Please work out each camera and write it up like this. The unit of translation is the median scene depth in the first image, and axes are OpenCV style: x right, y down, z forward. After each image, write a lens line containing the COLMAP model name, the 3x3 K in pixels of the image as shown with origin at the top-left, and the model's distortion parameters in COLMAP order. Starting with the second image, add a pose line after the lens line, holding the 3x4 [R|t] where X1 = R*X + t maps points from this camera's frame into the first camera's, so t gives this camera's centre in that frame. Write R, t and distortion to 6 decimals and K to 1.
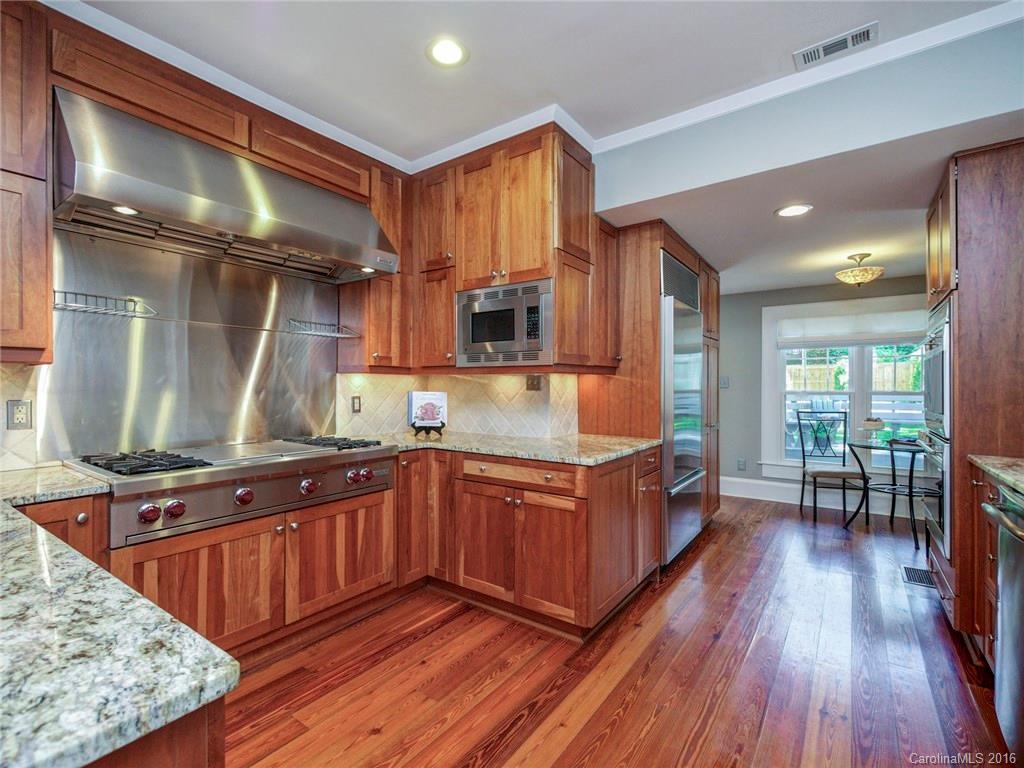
lens RADIAL K [[470.4, 0, 512.0], [0, 470.4, 389.3], [0, 0, 1]] dist [-0.001336, 0.000324]
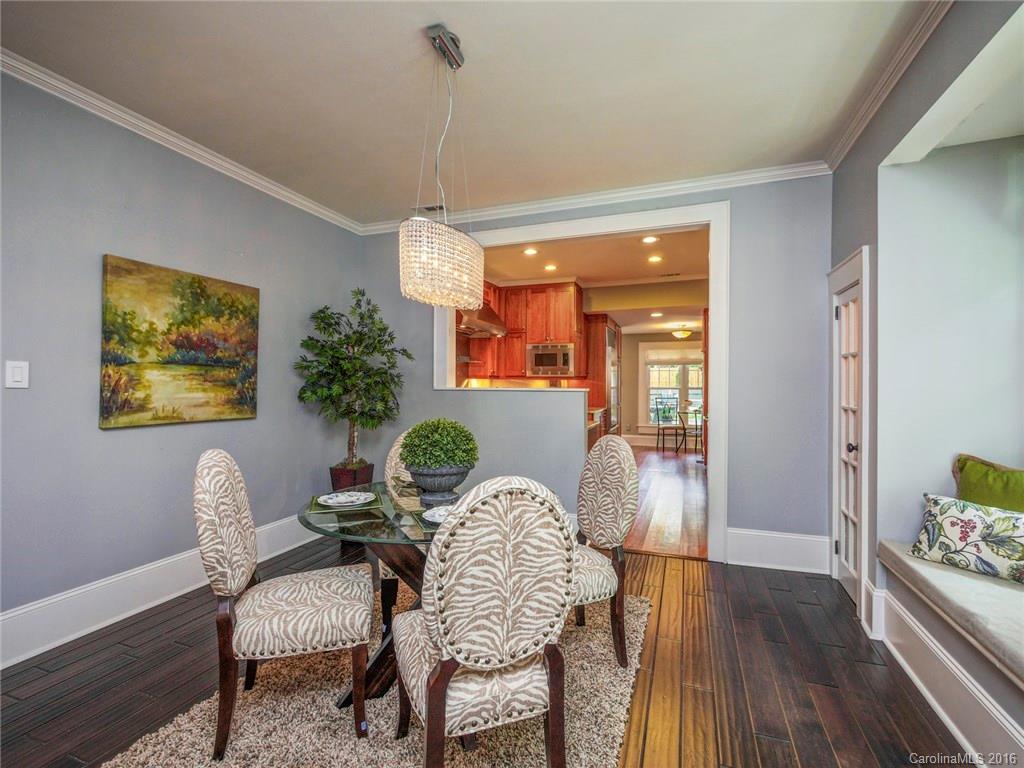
lens RADIAL K [[470.4, 0, 512.0], [0, 470.4, 389.3], [0, 0, 1]] dist [-0.001336, 0.000324]
pose [[0.964612, 0.000826, 0.263673, -0.794501], [-0.002855, 0.999969, 0.007311, -0.001385], [-0.263659, -0.007805, 0.964584, -1.196279]]
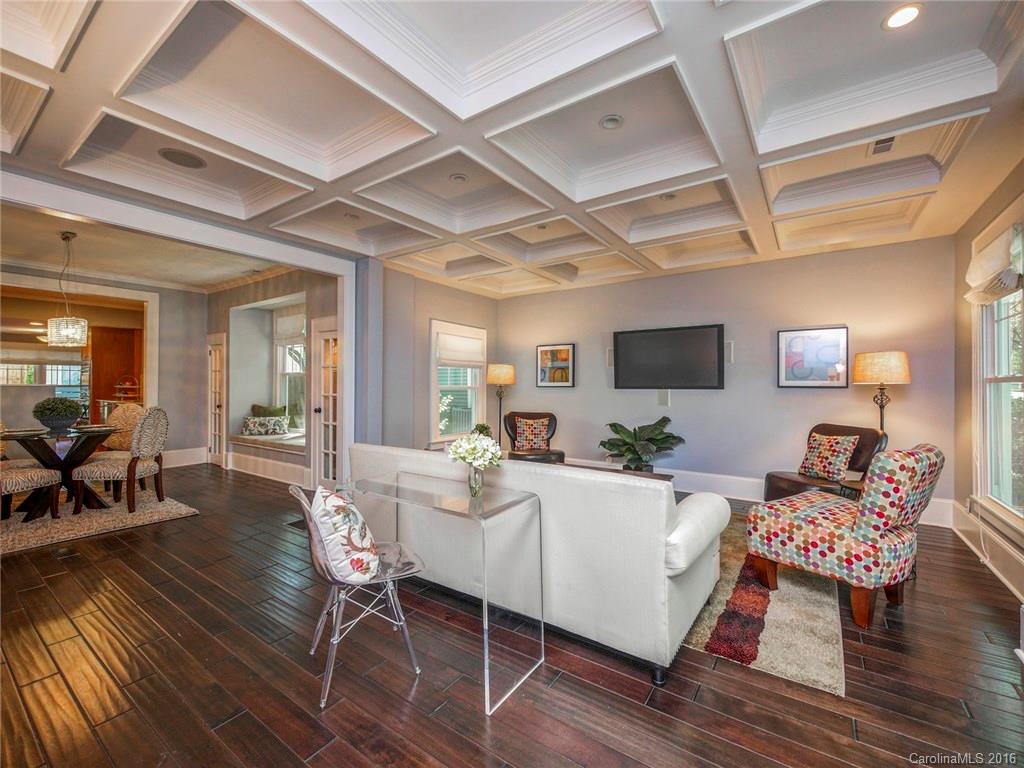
lens RADIAL K [[436.5, 0, 515.4], [0, 436.5, 383.9], [0, 0, 1]] dist [-0.001618, -0.000013]
pose [[-0.009087, 0.005410, 0.999944, -2.204860], [-0.001775, 0.999984, -0.005427, 0.012357], [-0.999957, -0.001824, -0.009077, -2.014341]]
